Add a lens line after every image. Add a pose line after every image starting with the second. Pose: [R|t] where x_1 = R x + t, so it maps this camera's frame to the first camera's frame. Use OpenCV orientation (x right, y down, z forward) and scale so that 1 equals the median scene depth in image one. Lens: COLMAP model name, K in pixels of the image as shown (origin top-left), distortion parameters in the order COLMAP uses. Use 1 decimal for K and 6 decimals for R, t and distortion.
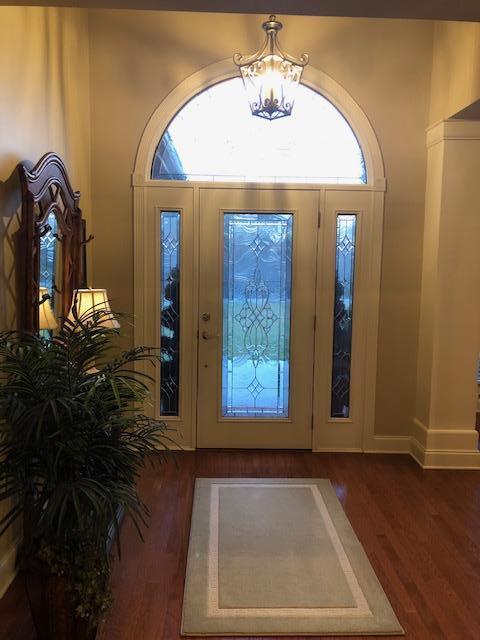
lens RADIAL K [[526.8, 0, 240.0], [0, 526.8, 320.0], [0, 0, 1]] dist [0.030598, -0.010687]
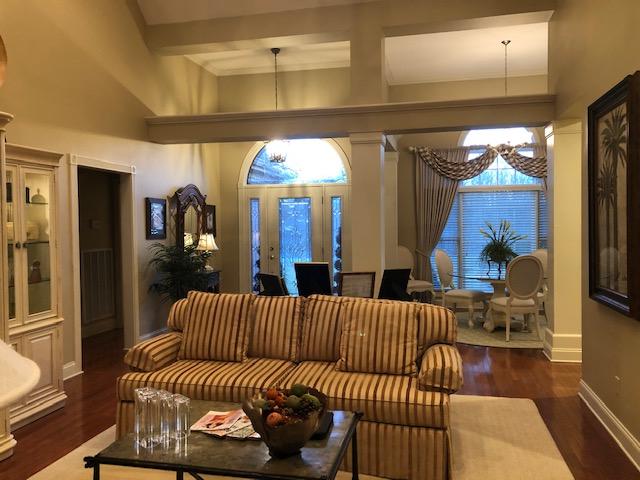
lens RADIAL K [[526.8, 0, 322.9], [0, 526.8, 240.8], [0, 0, 1]] dist [0.030598, -0.010687]
pose [[0.967938, -0.018512, -0.250507, 0.663184], [-0.001237, 0.996917, -0.078450, 0.127786], [0.251187, 0.076244, 0.964931, -0.970290]]
